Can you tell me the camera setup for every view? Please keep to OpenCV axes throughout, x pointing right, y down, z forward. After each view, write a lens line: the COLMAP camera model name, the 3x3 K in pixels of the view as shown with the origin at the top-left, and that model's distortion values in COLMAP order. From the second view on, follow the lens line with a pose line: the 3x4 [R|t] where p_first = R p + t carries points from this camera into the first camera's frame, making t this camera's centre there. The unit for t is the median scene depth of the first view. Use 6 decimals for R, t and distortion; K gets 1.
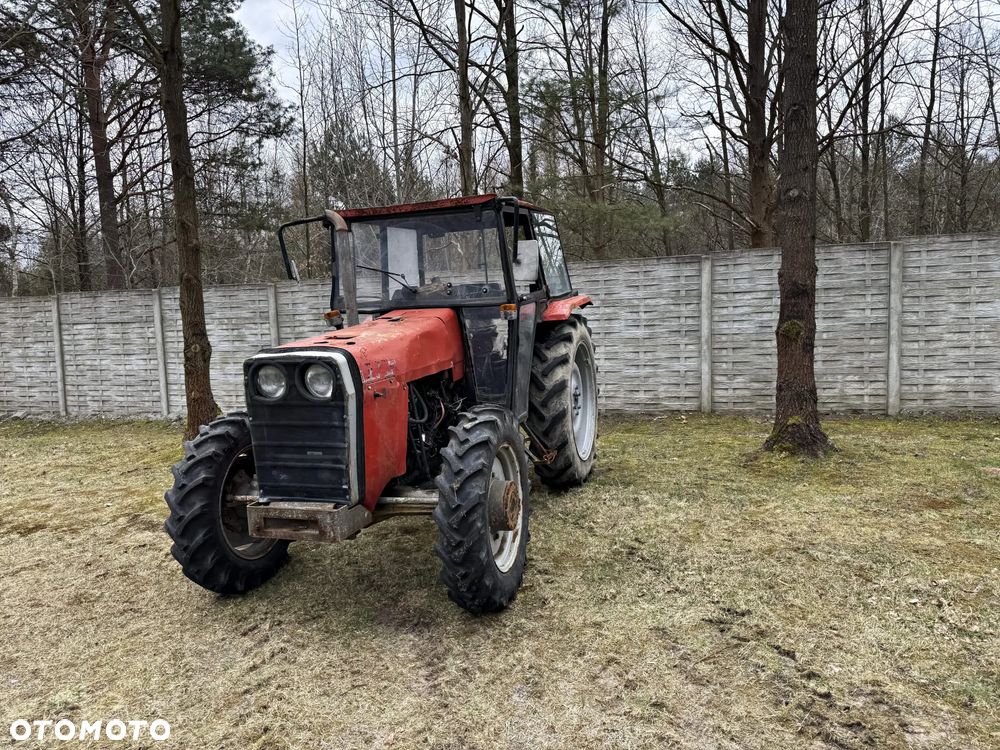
lens RADIAL K [[701.9, 0, 492.6], [0, 701.9, 380.4], [0, 0, 1]] dist [0.077933, -0.102922]
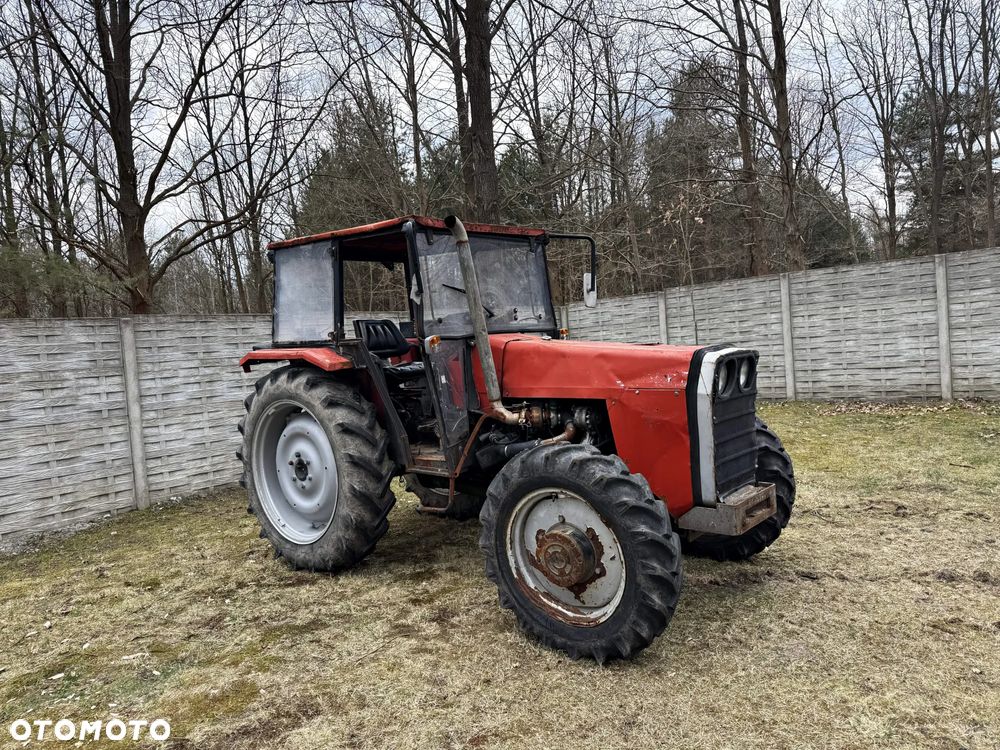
lens RADIAL K [[699.3, 0, 503.2], [0, 699.3, 385.3], [0, 0, 1]] dist [0.066903, -0.087913]
pose [[0.373368, -0.039844, 0.926827, -0.925244], [0.158286, 0.987163, -0.021326, -0.010437], [-0.914080, 0.154666, 0.374882, 0.610972]]
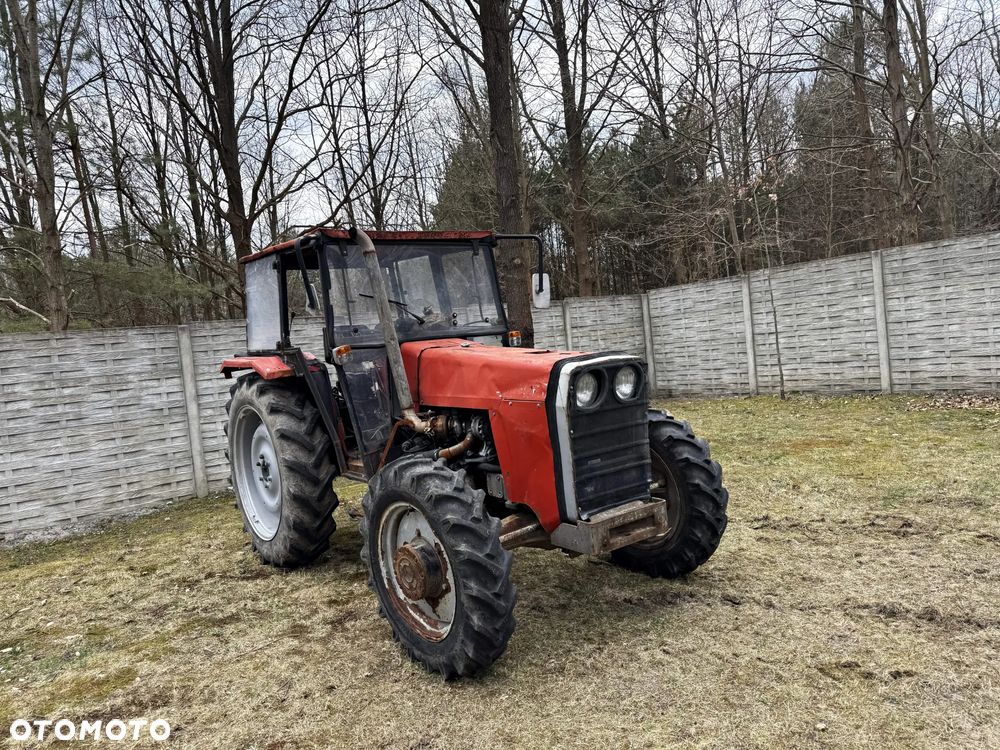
lens RADIAL K [[701.7, 0, 495.0], [0, 701.7, 385.9], [0, 0, 1]] dist [0.059295, -0.074635]
pose [[0.569096, -0.062951, 0.819858, -0.790811], [0.160870, 0.986321, -0.035934, 0.008031], [-0.806381, 0.152340, 0.571439, 0.370974]]
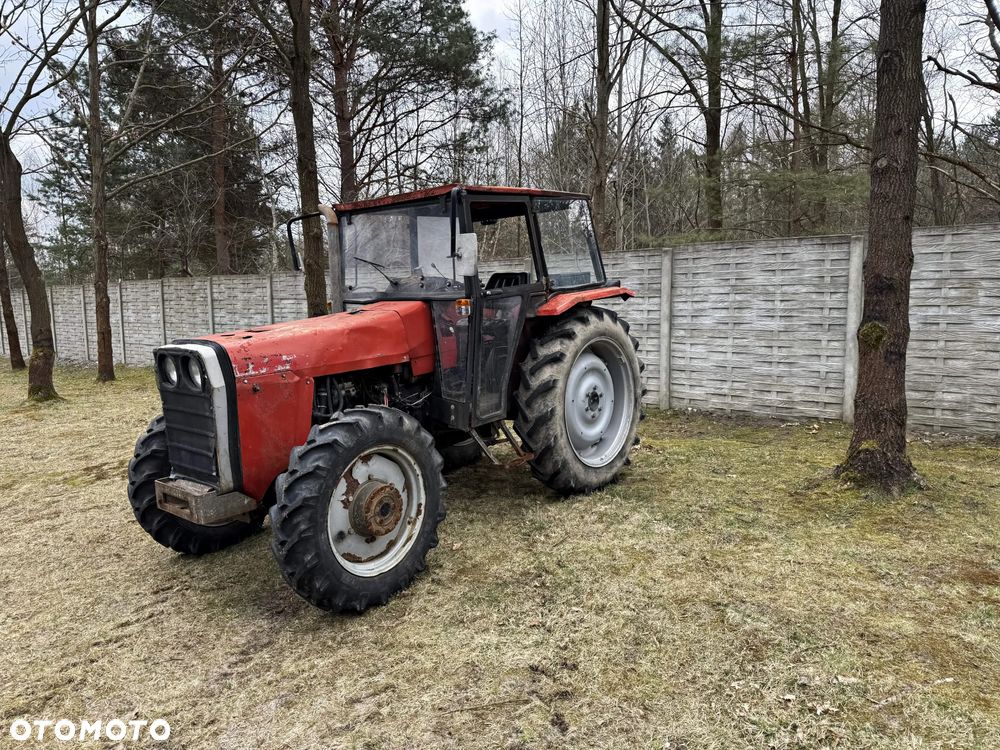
lens RADIAL K [[701.3, 0, 494.6], [0, 701.3, 377.0], [0, 0, 1]] dist [0.069668, -0.088518]
pose [[0.930251, 0.062129, -0.361625, 0.371299], [-0.050403, 0.997855, 0.041778, -0.040079], [0.363445, -0.020637, 0.931387, 0.106755]]
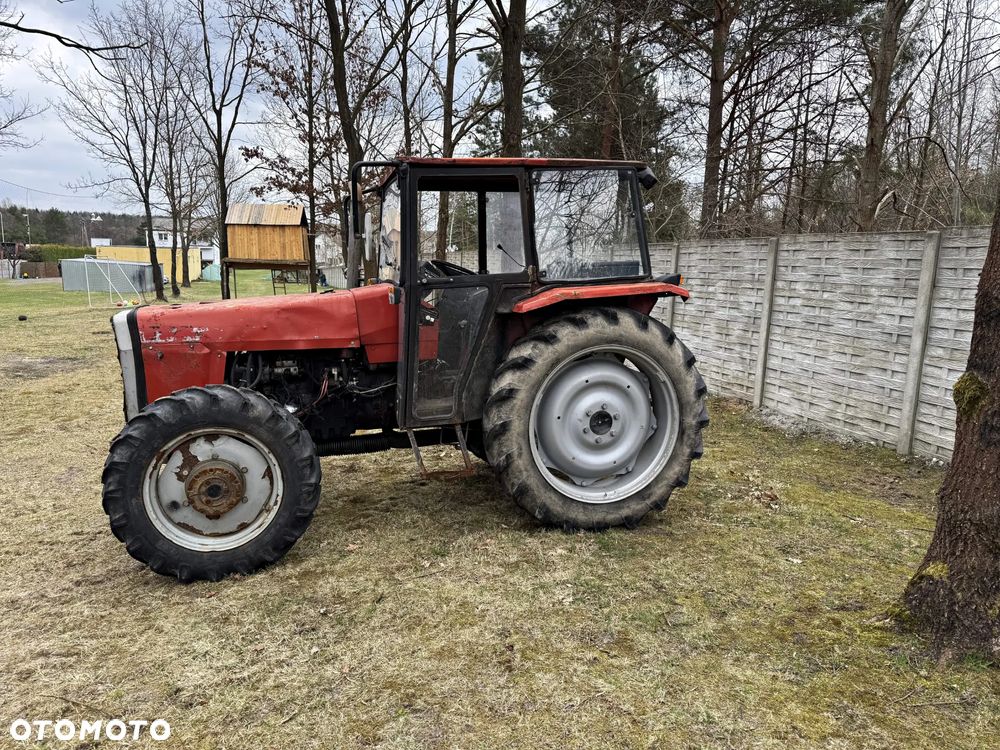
lens RADIAL K [[699.3, 0, 503.2], [0, 699.3, 385.3], [0, 0, 1]] dist [0.066903, -0.087913]
pose [[0.559638, 0.200109, -0.804215, 0.735785], [-0.135160, 0.979456, 0.149658, -0.122272], [0.817641, 0.024943, 0.575188, 0.548007]]
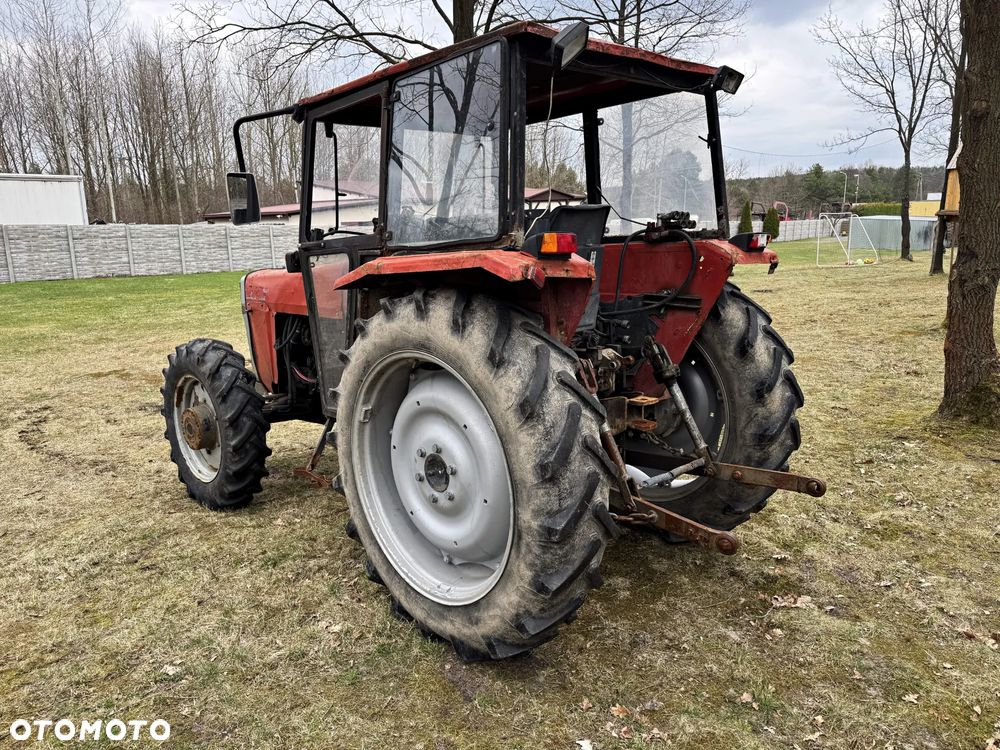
lens RADIAL K [[701.3, 0, 494.6], [0, 701.3, 377.0], [0, 0, 1]] dist [0.069668, -0.088518]
pose [[-0.464600, 0.248234, -0.850016, 0.548216], [-0.048753, 0.951279, 0.304454, -0.202020], [0.884178, 0.182891, -0.429862, 1.385400]]
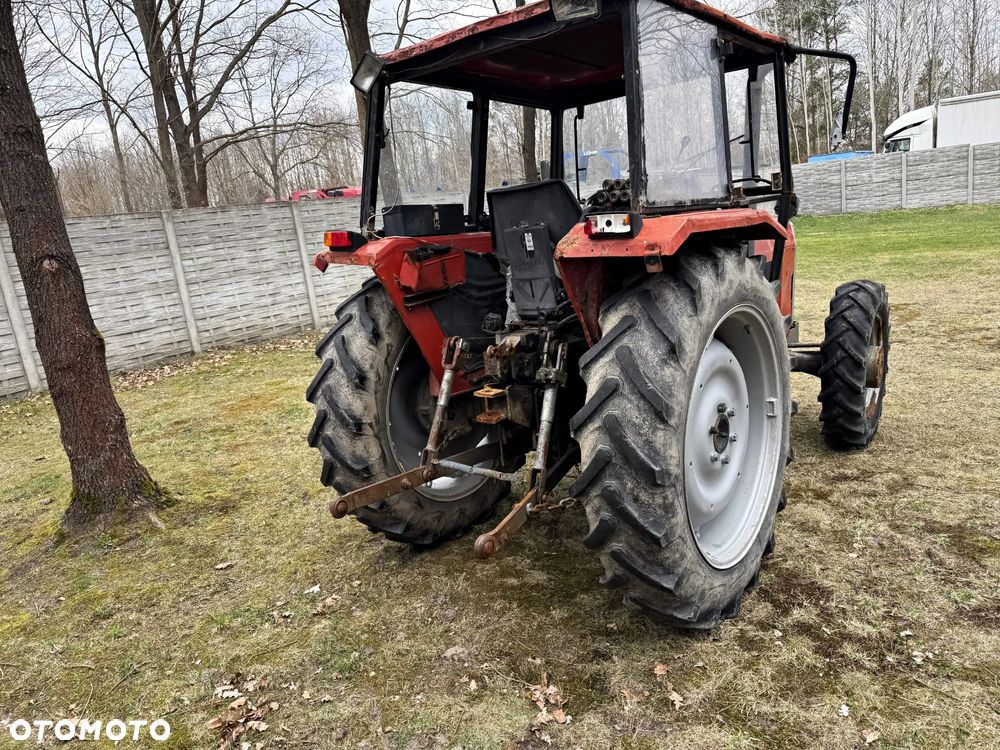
lens RADIAL K [[701.3, 0, 494.6], [0, 701.3, 377.0], [0, 0, 1]] dist [0.069668, -0.088518]
pose [[-0.924129, 0.074173, 0.374811, -0.208964], [0.196979, 0.933051, 0.301024, -0.193886], [-0.327390, 0.352015, -0.876870, 1.730517]]
